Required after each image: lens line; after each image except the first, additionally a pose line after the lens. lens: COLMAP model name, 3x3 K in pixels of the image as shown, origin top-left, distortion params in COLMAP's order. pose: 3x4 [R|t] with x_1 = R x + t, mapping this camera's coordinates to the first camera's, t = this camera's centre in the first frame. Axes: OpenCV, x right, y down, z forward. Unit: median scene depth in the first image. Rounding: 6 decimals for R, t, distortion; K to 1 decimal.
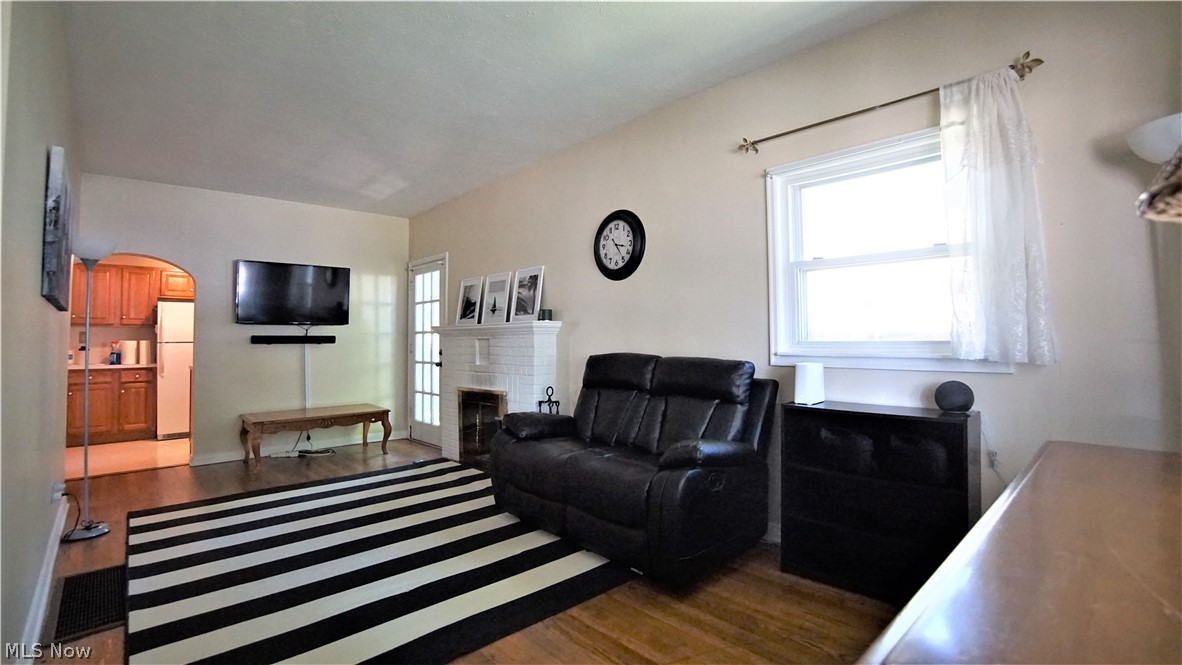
lens RADIAL K [[525.2, 0, 591.0], [0, 525.2, 327.4], [0, 0, 1]] dist [-0.035729, 0.006169]
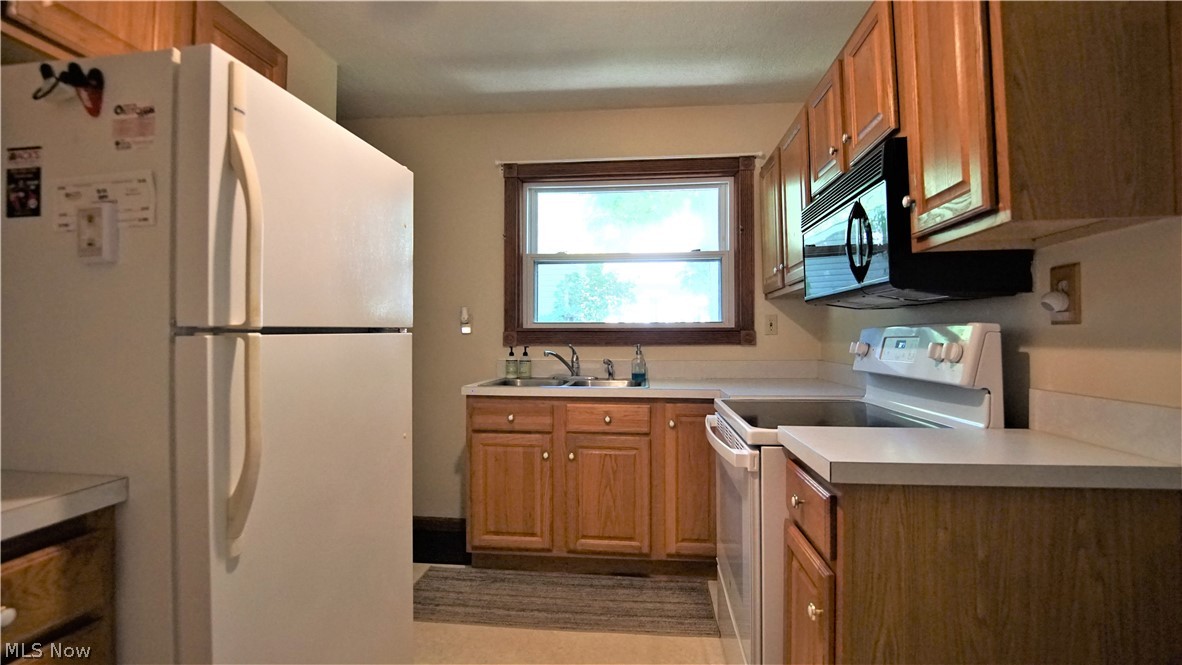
lens RADIAL K [[525.2, 0, 591.0], [0, 525.2, 327.4], [0, 0, 1]] dist [-0.035729, 0.006169]
pose [[0.757925, 0.010911, 0.652251, -0.167884], [-0.017663, 0.999837, 0.003799, 0.005344], [-0.652103, -0.014400, 0.757994, 0.161790]]
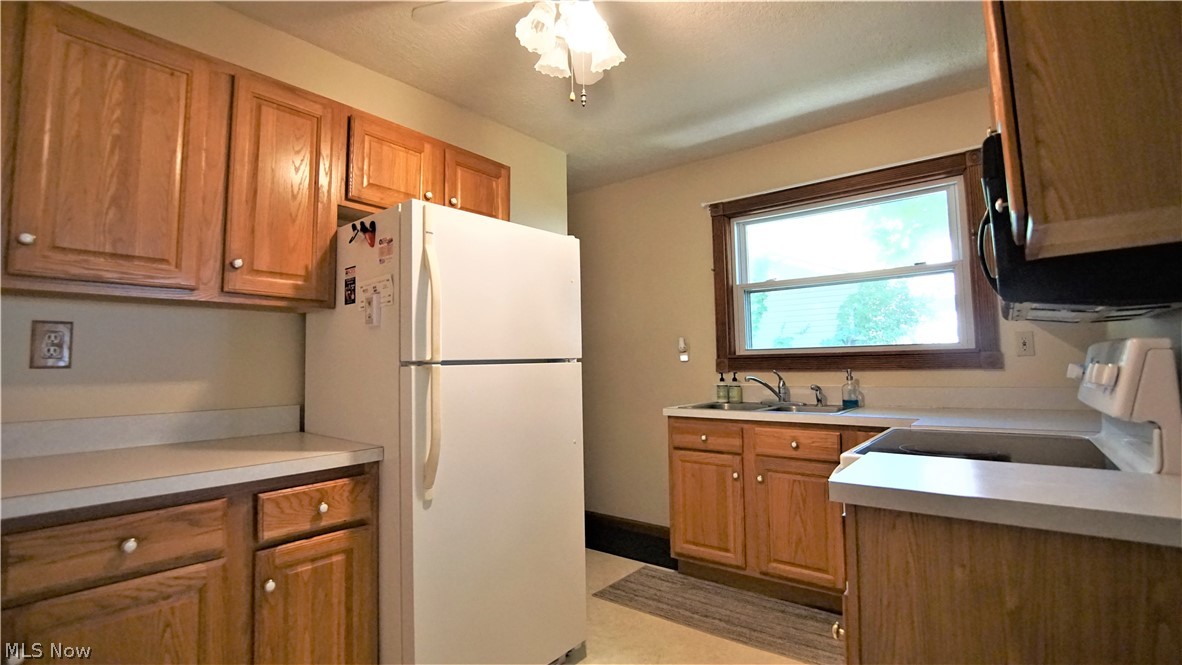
lens RADIAL K [[525.2, 0, 591.0], [0, 525.2, 327.4], [0, 0, 1]] dist [-0.035729, 0.006169]
pose [[0.989201, -0.003410, 0.146524, -0.156136], [0.010188, 0.998911, -0.045534, 0.005031], [-0.146209, 0.046535, 0.988159, 0.145738]]
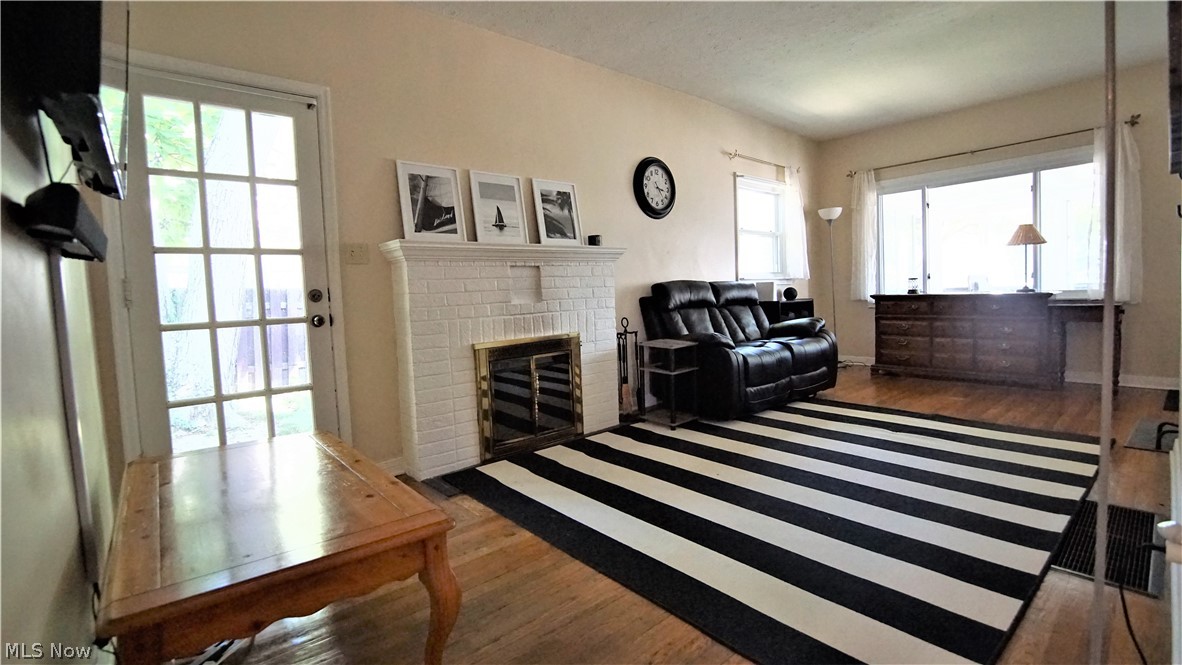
lens RADIAL K [[525.2, 0, 591.0], [0, 525.2, 327.4], [0, 0, 1]] dist [-0.035729, 0.006169]
pose [[0.048156, -0.061005, 0.996975, -1.051658], [0.012625, 0.998091, 0.060464, 0.072325], [-0.998760, 0.009675, 0.048834, 1.021585]]
